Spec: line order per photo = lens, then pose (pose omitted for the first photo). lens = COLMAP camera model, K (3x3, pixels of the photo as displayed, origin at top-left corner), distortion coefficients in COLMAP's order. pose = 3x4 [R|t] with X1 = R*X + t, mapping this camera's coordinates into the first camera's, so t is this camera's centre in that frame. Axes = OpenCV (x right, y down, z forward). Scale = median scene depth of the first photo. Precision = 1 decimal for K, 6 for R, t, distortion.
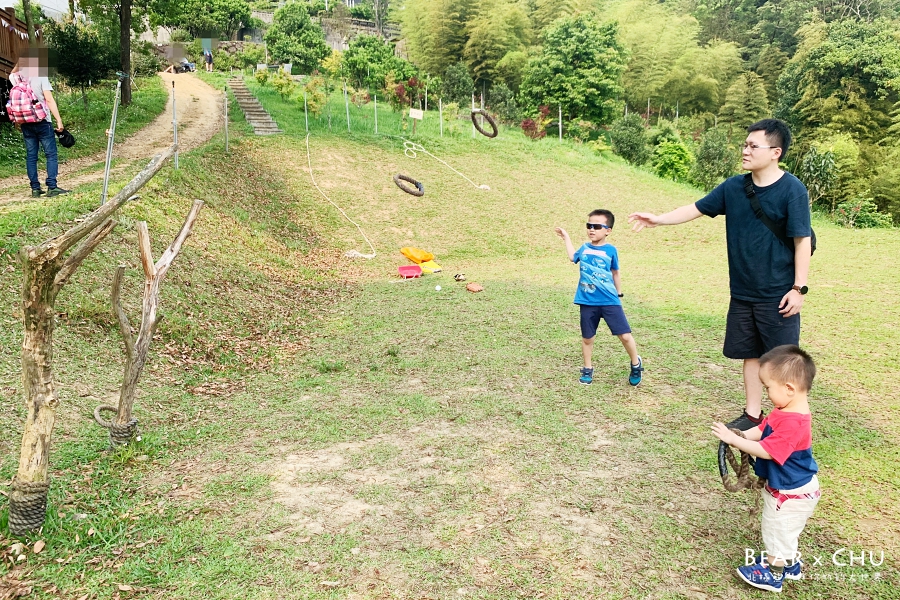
lens RADIAL K [[682.7, 0, 450.0], [0, 682.7, 300.0], [0, 0, 1]] dist [0.078947, -0.127359]
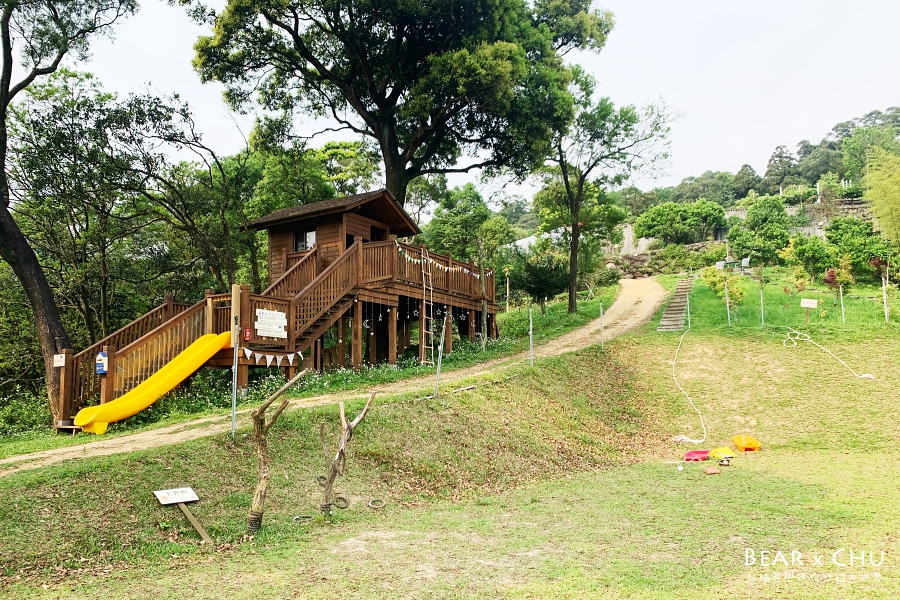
lens RADIAL K [[682.7, 0, 450.0], [0, 682.7, 300.0], [0, 0, 1]] dist [0.078947, -0.127359]
pose [[0.765993, -0.080530, -0.637785, 0.113976], [-0.093200, 0.967729, -0.234125, 0.004402], [0.636057, 0.238779, 0.733769, -0.041185]]
